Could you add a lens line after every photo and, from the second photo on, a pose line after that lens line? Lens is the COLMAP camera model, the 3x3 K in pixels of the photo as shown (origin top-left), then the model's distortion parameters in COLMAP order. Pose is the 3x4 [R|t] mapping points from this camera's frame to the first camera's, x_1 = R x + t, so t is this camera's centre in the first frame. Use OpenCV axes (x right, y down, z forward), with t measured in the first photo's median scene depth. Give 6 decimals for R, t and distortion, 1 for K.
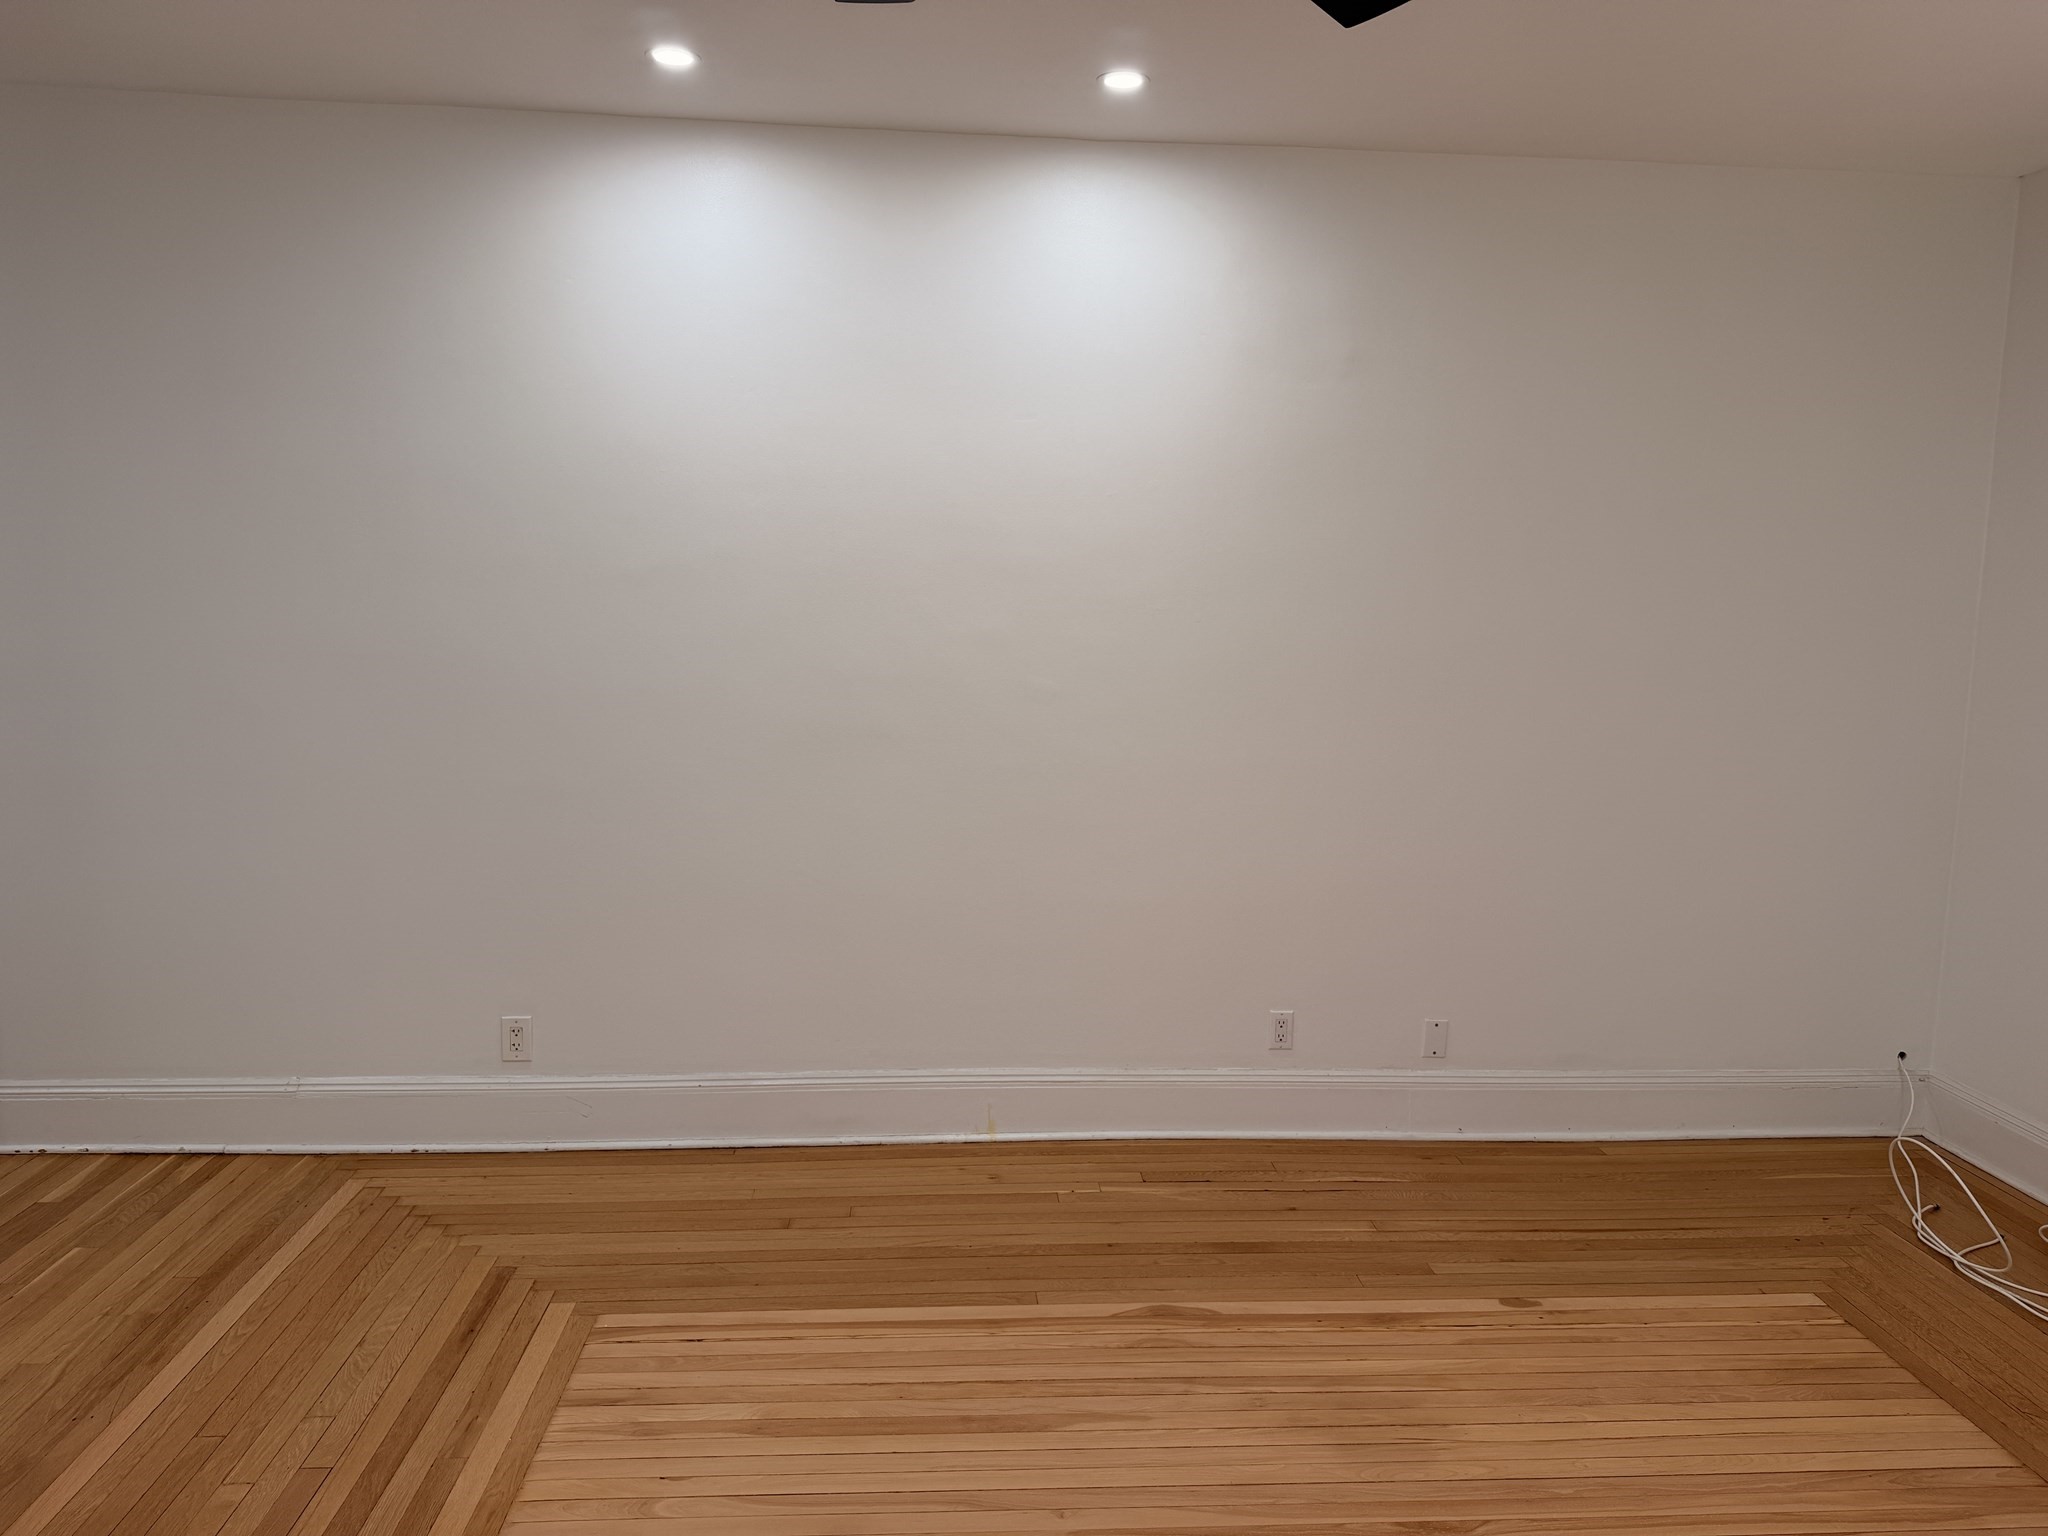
lens RADIAL K [[1471.5, 0, 995.4], [0, 1471.5, 729.8], [0, 0, 1]] dist [0.039391, -0.036282]
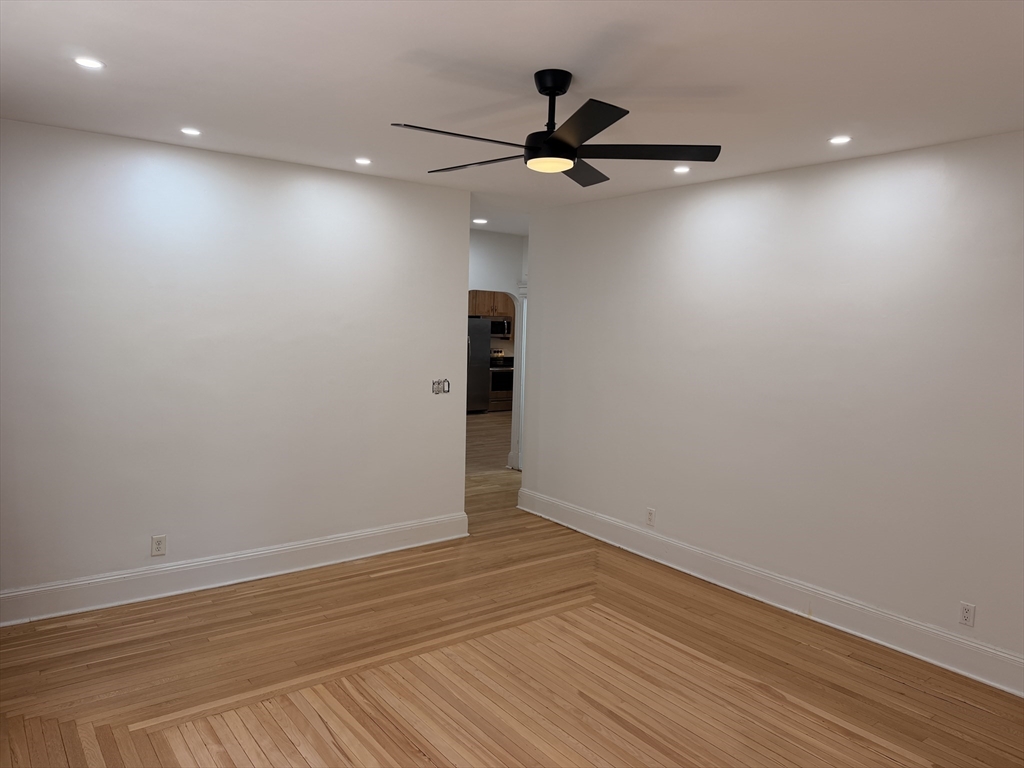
lens RADIAL K [[714.4, 0, 508.3], [0, 714.4, 387.1], [0, 0, 1]] dist [0.110757, -0.138461]
pose [[0.560736, 0.083877, -0.823735, 0.735191], [-0.118802, 0.992712, 0.020212, -0.025346], [0.819428, 0.086528, 0.566614, 0.035318]]
